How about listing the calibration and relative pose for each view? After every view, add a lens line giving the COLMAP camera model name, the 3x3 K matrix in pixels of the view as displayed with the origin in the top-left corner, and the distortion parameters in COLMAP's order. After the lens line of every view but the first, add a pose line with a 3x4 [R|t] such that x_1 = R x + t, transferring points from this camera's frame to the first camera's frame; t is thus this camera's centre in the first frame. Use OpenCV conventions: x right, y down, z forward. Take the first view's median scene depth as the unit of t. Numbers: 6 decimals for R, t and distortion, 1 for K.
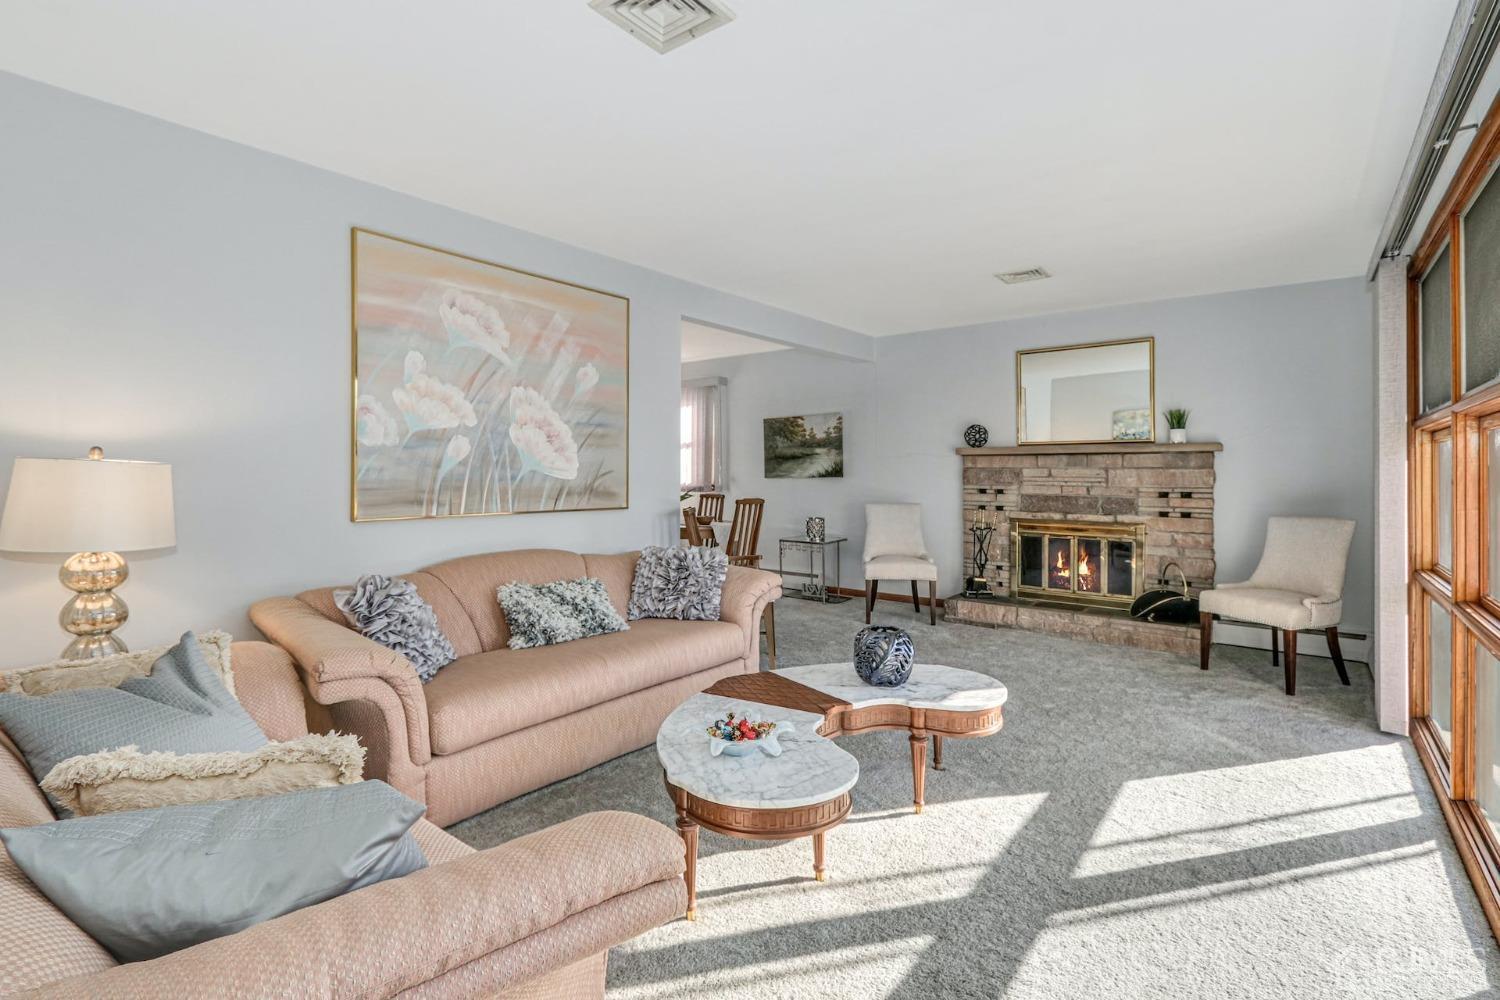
lens RADIAL K [[703.0, 0, 749.5], [0, 703.0, 486.7], [0, 0, 1]] dist [-0.005861, -0.000487]
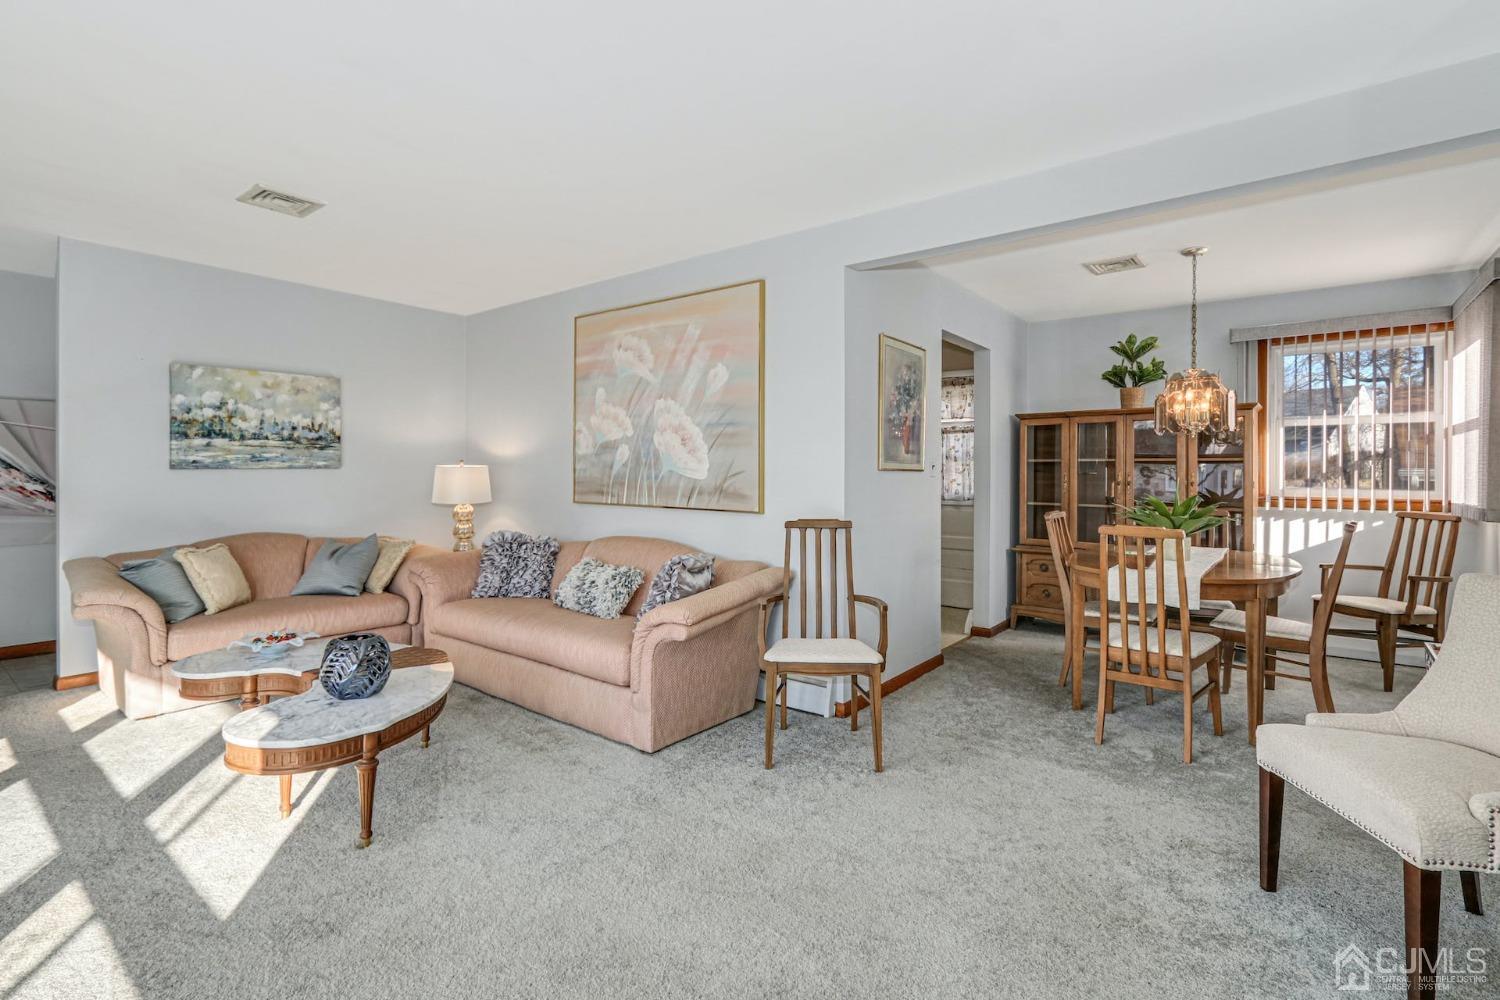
lens RADIAL K [[703.0, 0, 724.2], [0, 703.0, 473.2], [0, 0, 1]] dist [-0.005861, -0.000487]
pose [[-0.008915, 0.002023, -0.999958, 0.851214], [-0.024870, 0.999688, 0.002244, -0.024469], [0.999651, 0.024889, -0.008862, 1.131533]]
